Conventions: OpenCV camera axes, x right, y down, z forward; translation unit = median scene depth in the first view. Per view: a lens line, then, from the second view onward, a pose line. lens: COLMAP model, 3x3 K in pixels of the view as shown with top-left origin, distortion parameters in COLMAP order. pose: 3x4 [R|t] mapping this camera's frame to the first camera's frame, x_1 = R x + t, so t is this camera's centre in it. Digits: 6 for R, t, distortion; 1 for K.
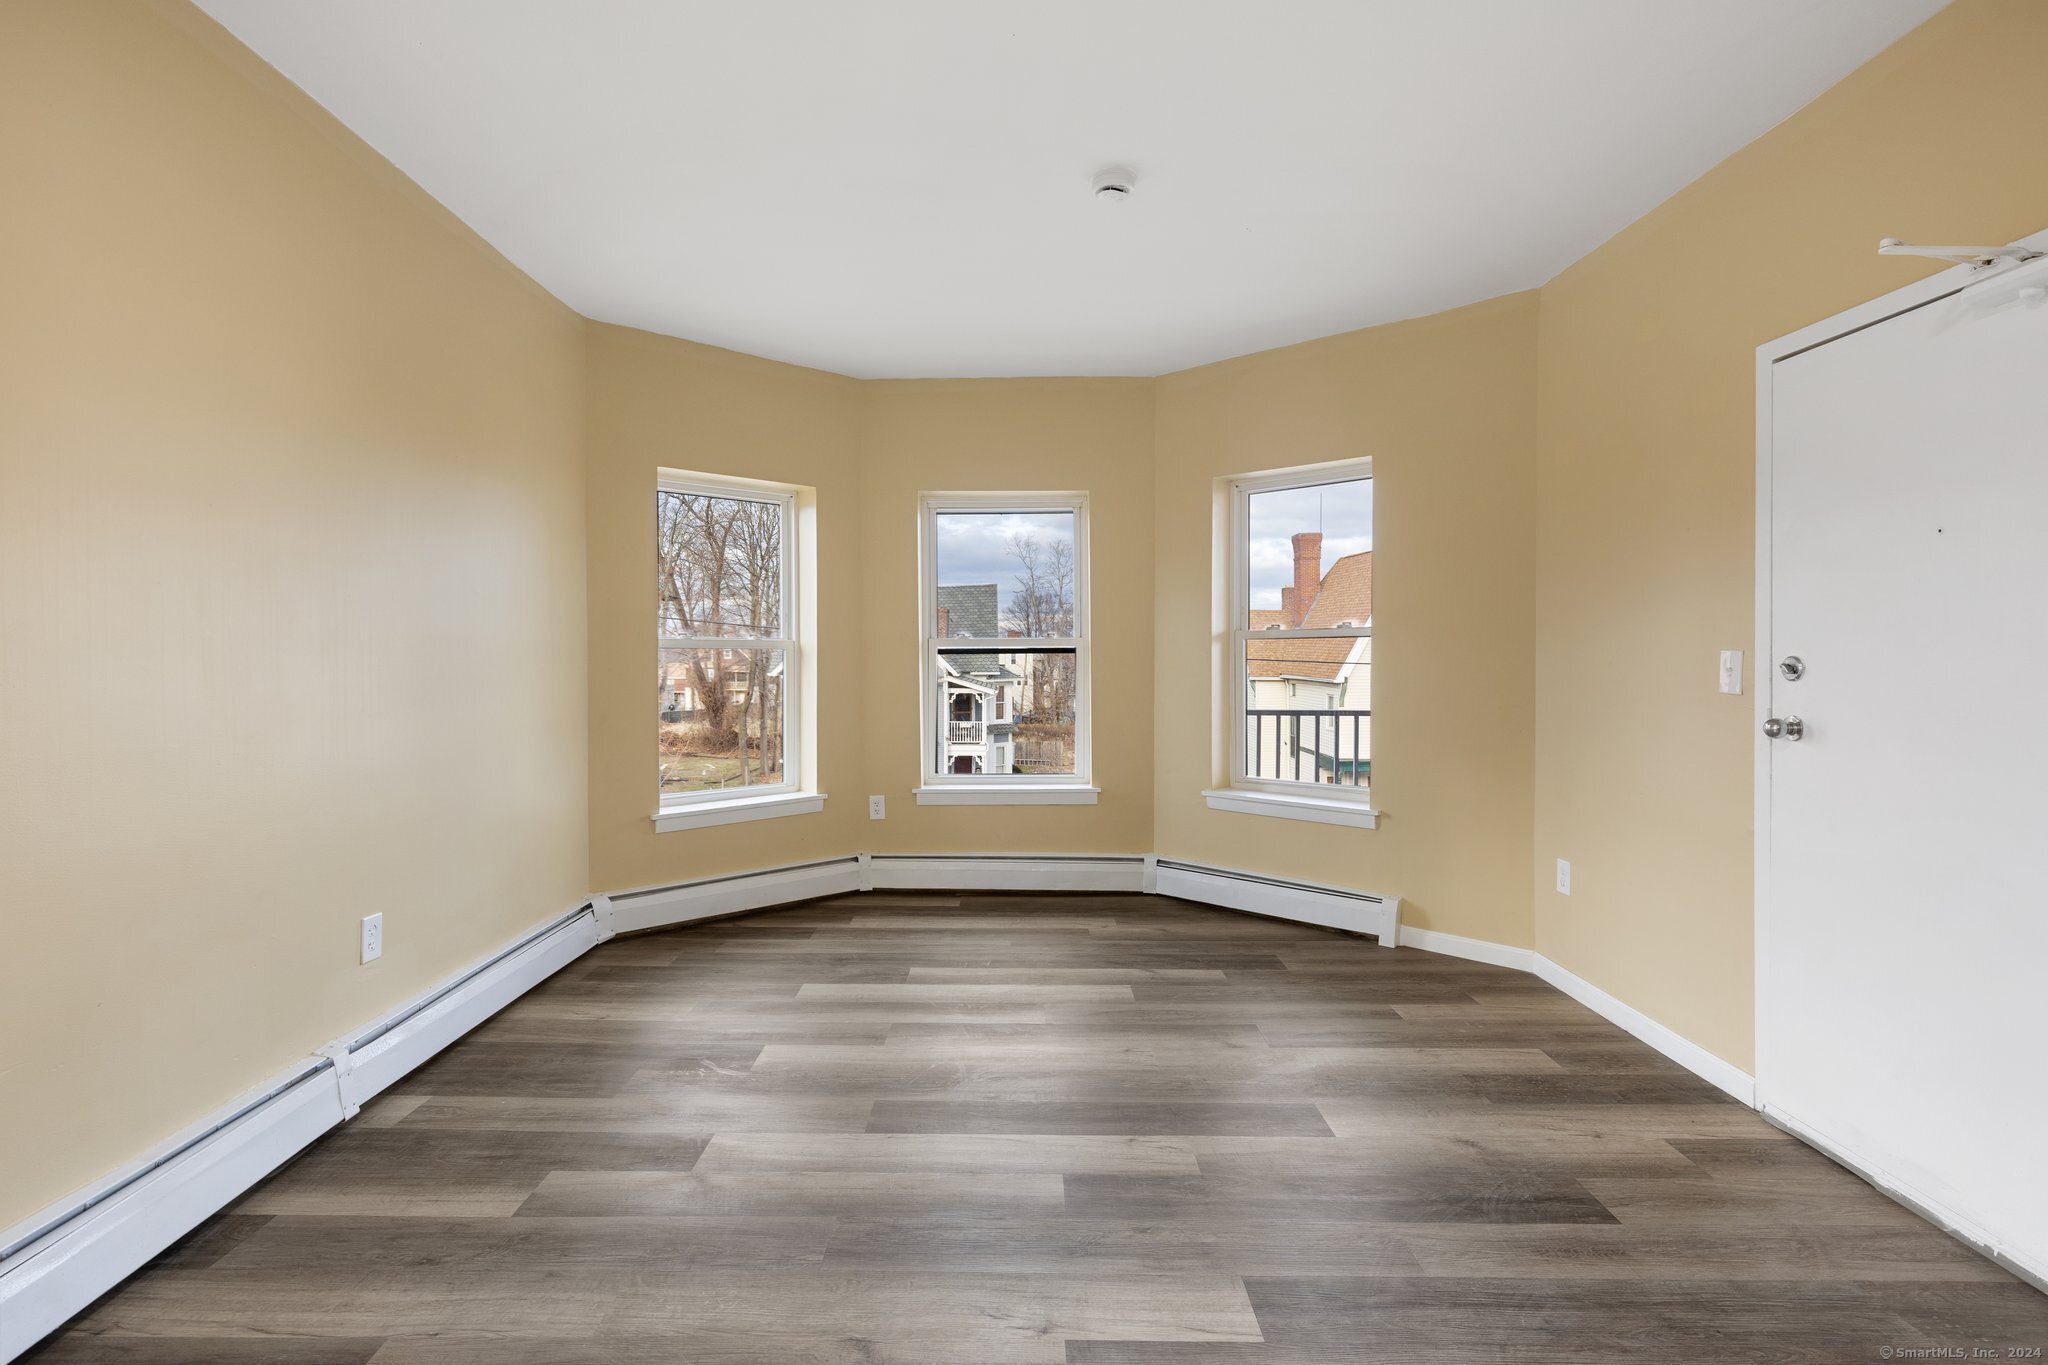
lens RADIAL K [[928.4, 0, 988.9], [0, 928.4, 662.4], [0, 0, 1]] dist [0.012196, -0.004226]
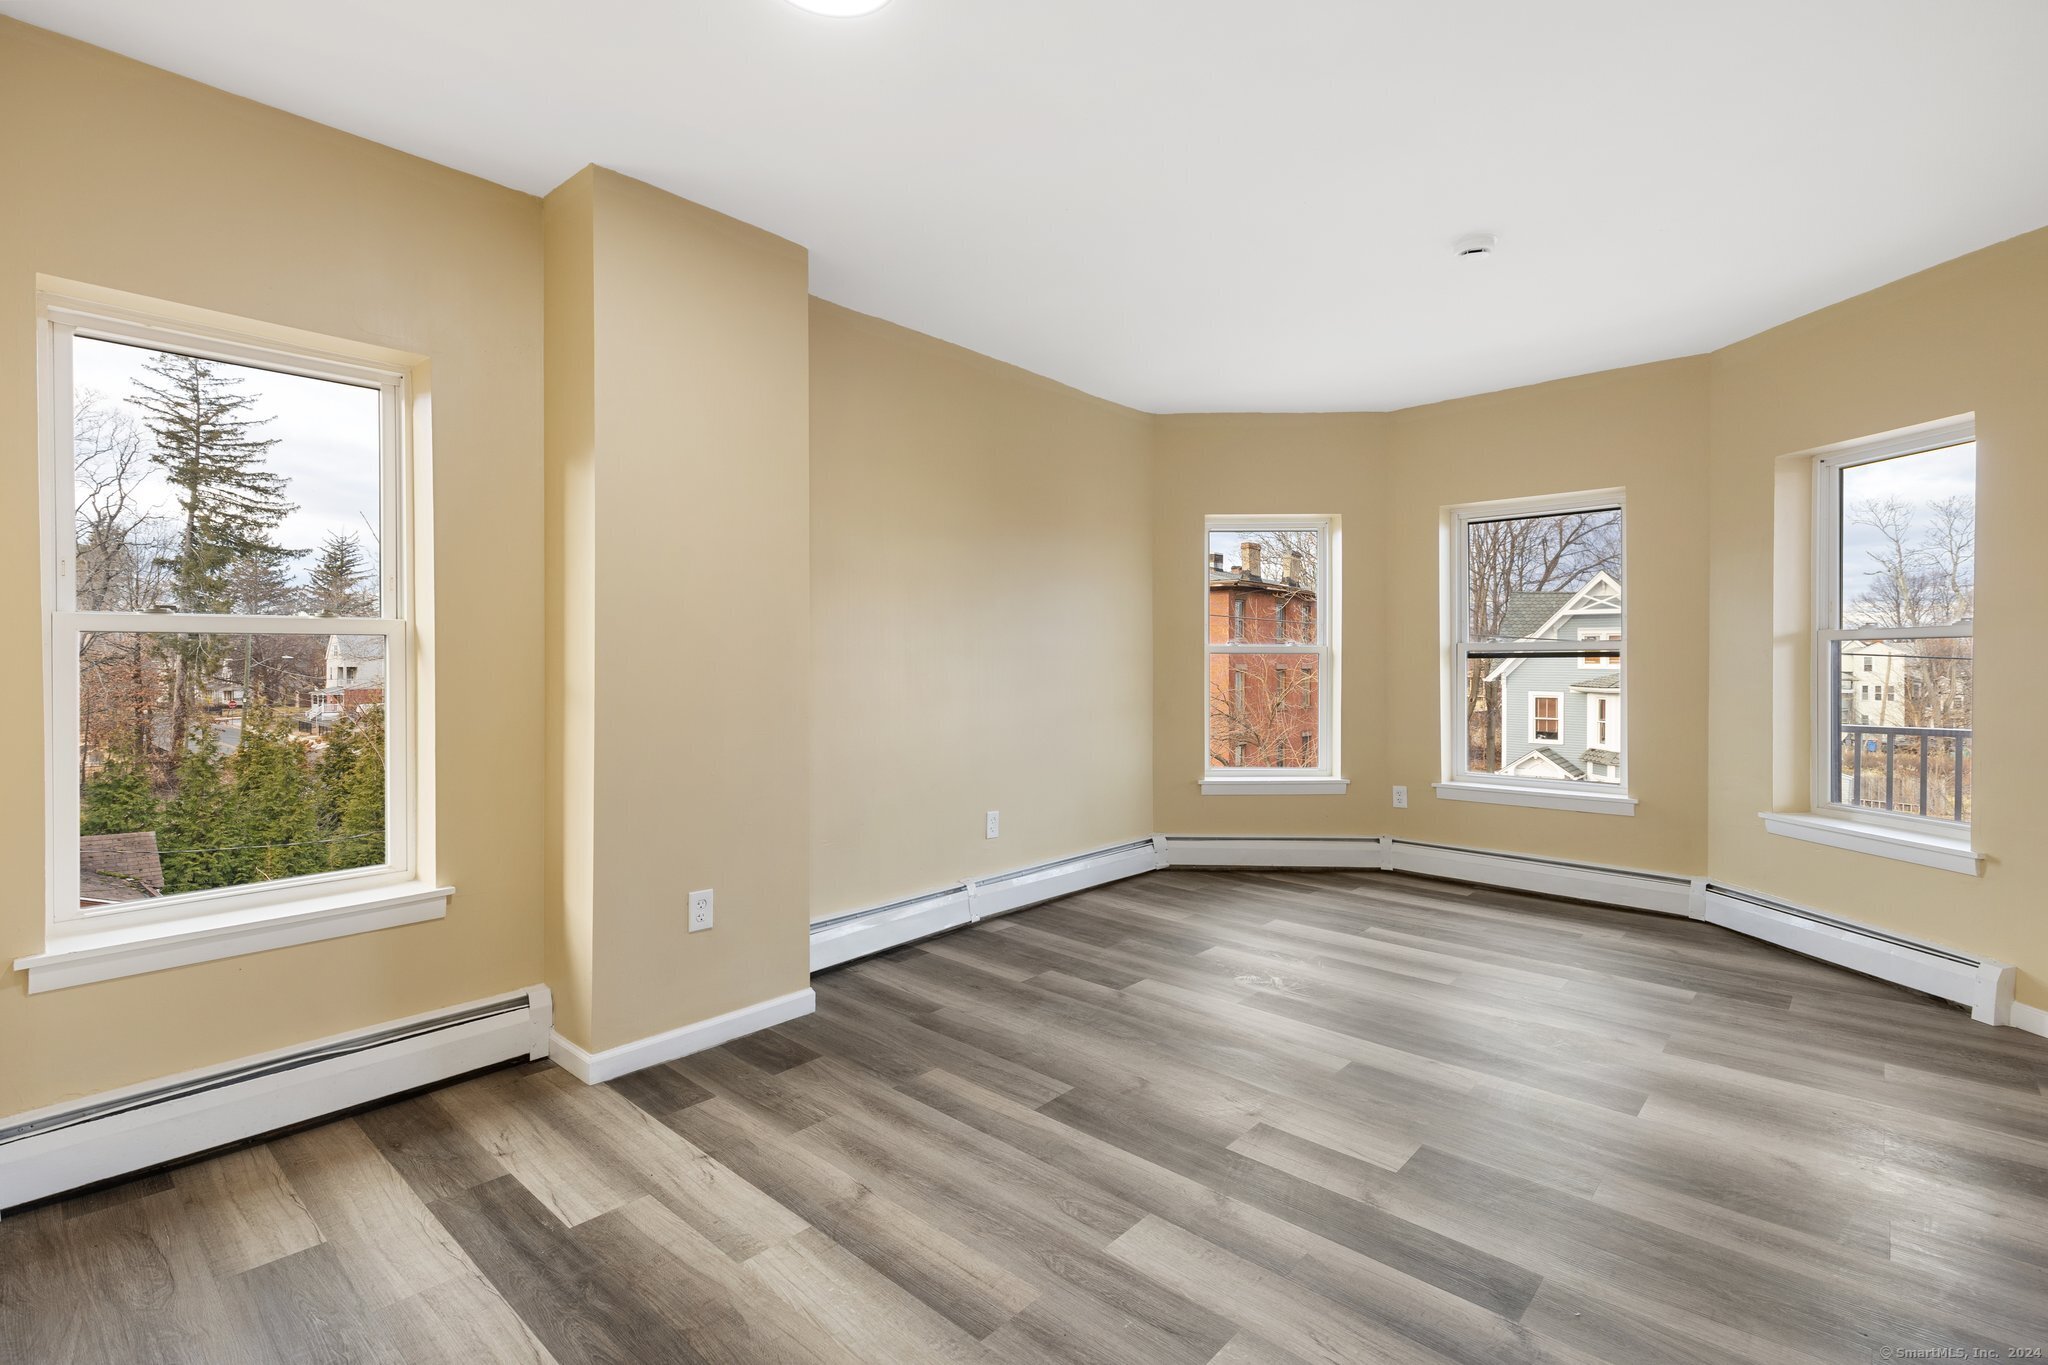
lens RADIAL K [[928.4, 0, 1016.6], [0, 928.4, 666.8], [0, 0, 1]] dist [0.012196, -0.004226]
pose [[0.744046, 0.006629, -0.668096, 0.348694], [-0.005952, 0.999977, 0.003292, 0.000906], [0.668102, 0.001527, 0.744068, -0.160797]]
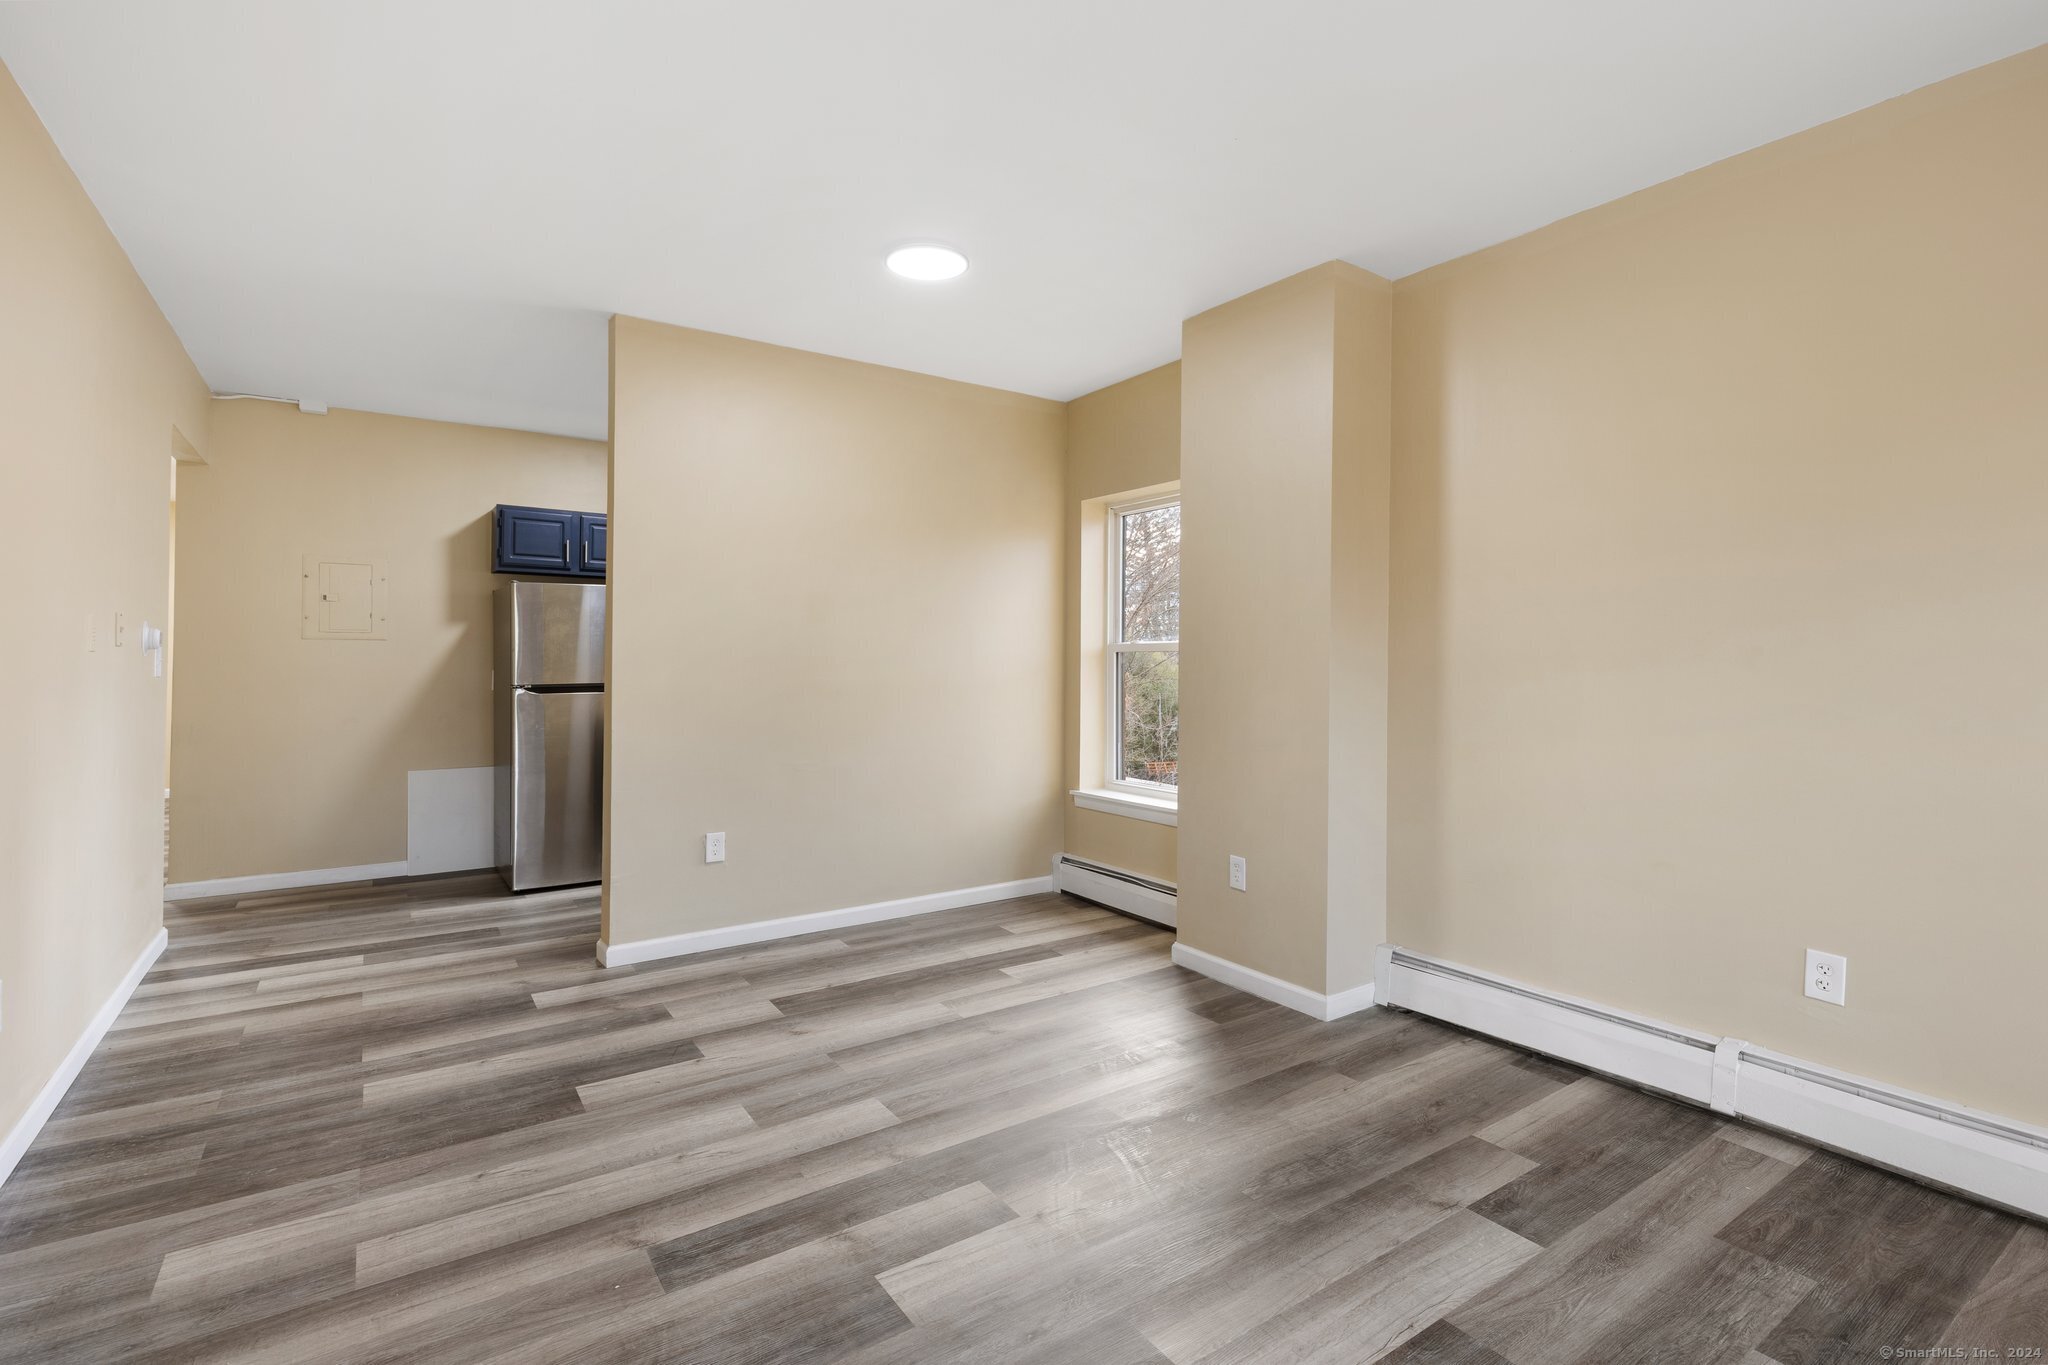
lens RADIAL K [[928.4, 0, 1019.2], [0, 928.4, 666.5], [0, 0, 1]] dist [0.012196, -0.004226]
pose [[-0.812584, -0.001587, -0.582842, 0.361115], [-0.010610, 0.999871, 0.012069, -0.007798], [0.582747, 0.015991, -0.812496, 0.893851]]
